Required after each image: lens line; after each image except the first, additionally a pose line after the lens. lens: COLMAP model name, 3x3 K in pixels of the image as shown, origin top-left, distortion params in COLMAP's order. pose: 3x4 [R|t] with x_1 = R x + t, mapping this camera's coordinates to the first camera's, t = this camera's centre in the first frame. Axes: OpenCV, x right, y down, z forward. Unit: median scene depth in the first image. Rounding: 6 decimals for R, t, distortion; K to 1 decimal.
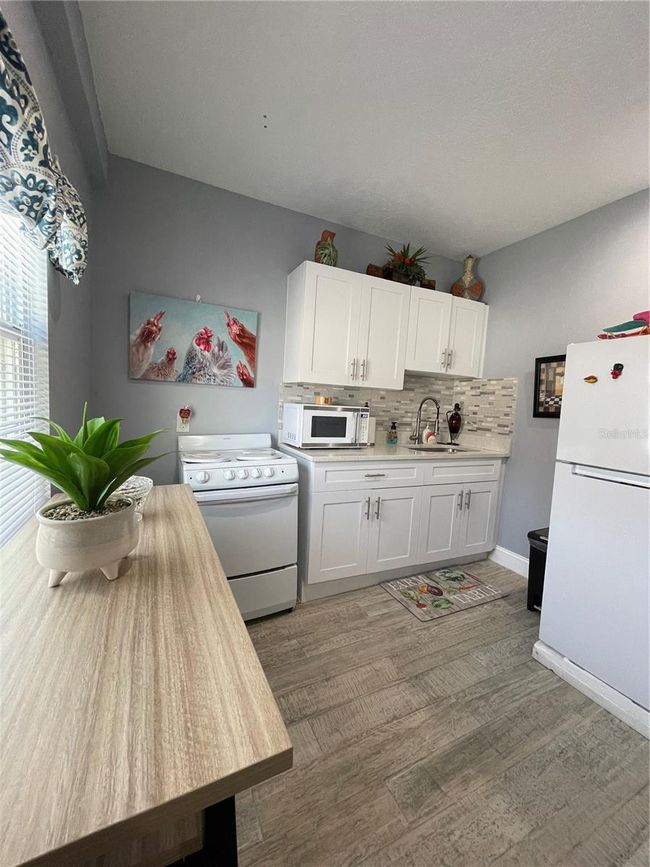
lens RADIAL K [[349.5, 0, 321.6], [0, 349.5, 435.2], [0, 0, 1]] dist [-0.002748, 0.000180]
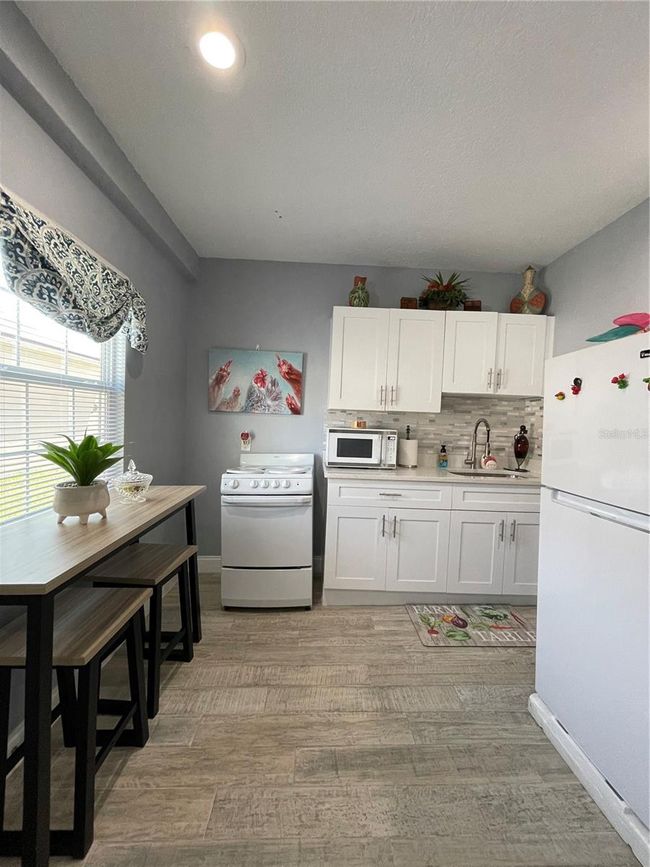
lens RADIAL K [[349.5, 0, 321.6], [0, 349.5, 435.2], [0, 0, 1]] dist [-0.002748, 0.000180]
pose [[0.911817, -0.004465, -0.410572, 0.380664], [-0.026185, 0.997273, -0.068997, 0.014252], [0.409760, 0.073664, 0.909214, -0.052302]]
